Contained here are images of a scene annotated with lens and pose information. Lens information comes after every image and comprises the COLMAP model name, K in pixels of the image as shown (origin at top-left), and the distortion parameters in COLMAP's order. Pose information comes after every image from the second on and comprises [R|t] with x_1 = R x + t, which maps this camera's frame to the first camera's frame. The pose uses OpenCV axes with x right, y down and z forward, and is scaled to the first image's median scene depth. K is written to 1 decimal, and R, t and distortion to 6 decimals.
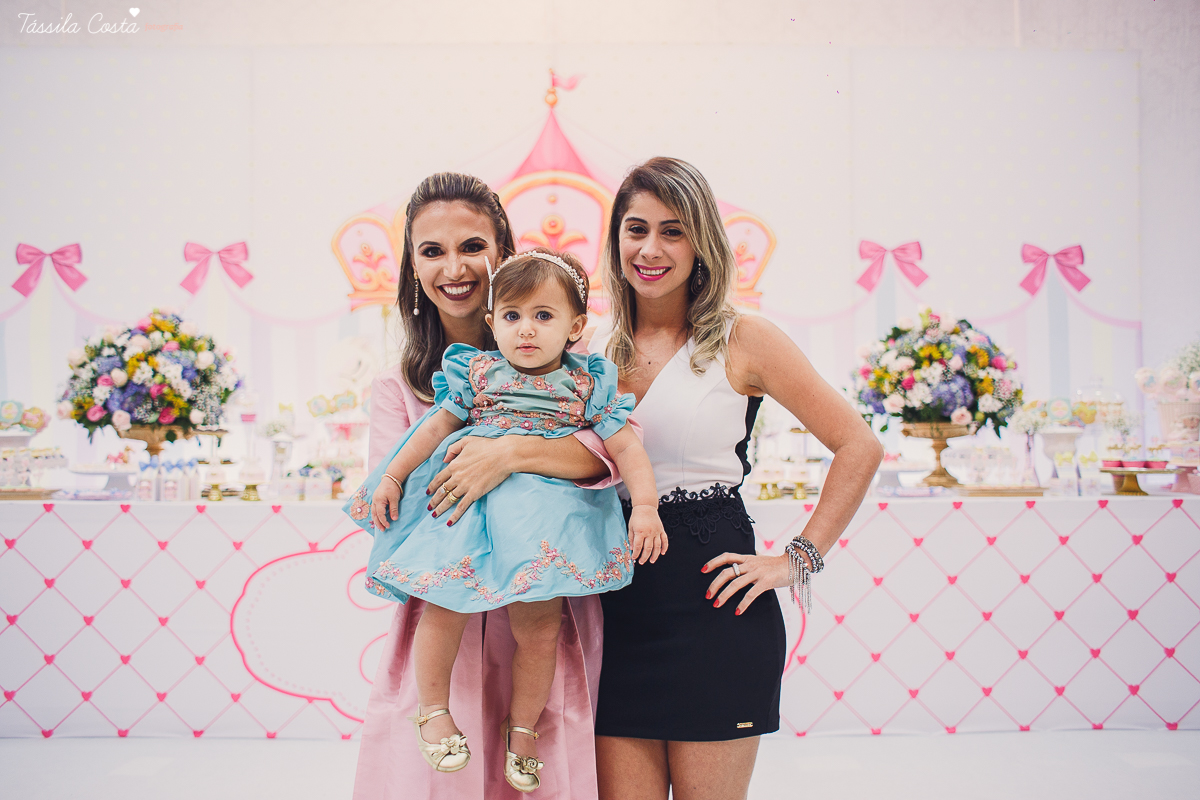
lens RADIAL K [[962.7, 0, 600.0], [0, 962.7, 400.0], [0, 0, 1]] dist [-0.101529, 0.129824]
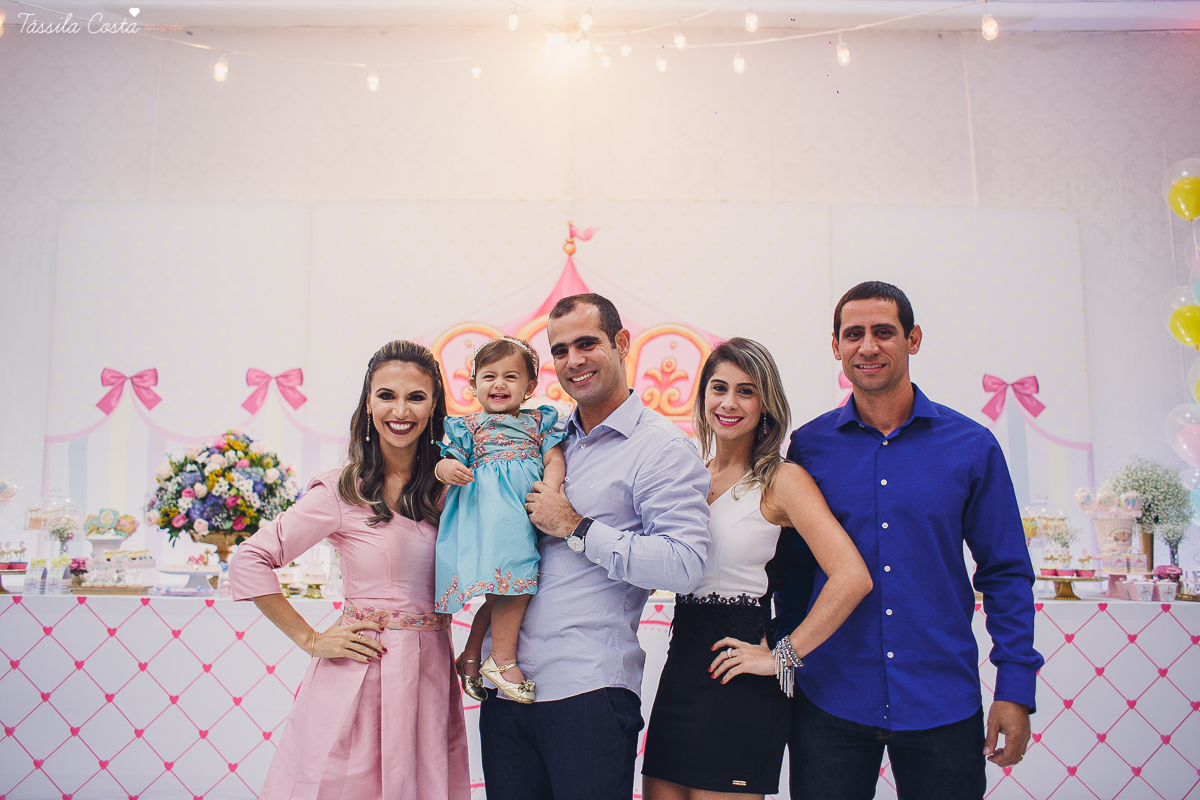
lens RADIAL K [[962.7, 0, 600.0], [0, 962.7, 400.0], [0, 0, 1]] dist [-0.101529, 0.129824]
pose [[0.999929, 0.007517, -0.009281, -0.003313], [-0.008452, 0.994417, -0.105181, -0.015238], [0.008439, 0.105252, 0.994410, -0.173798]]
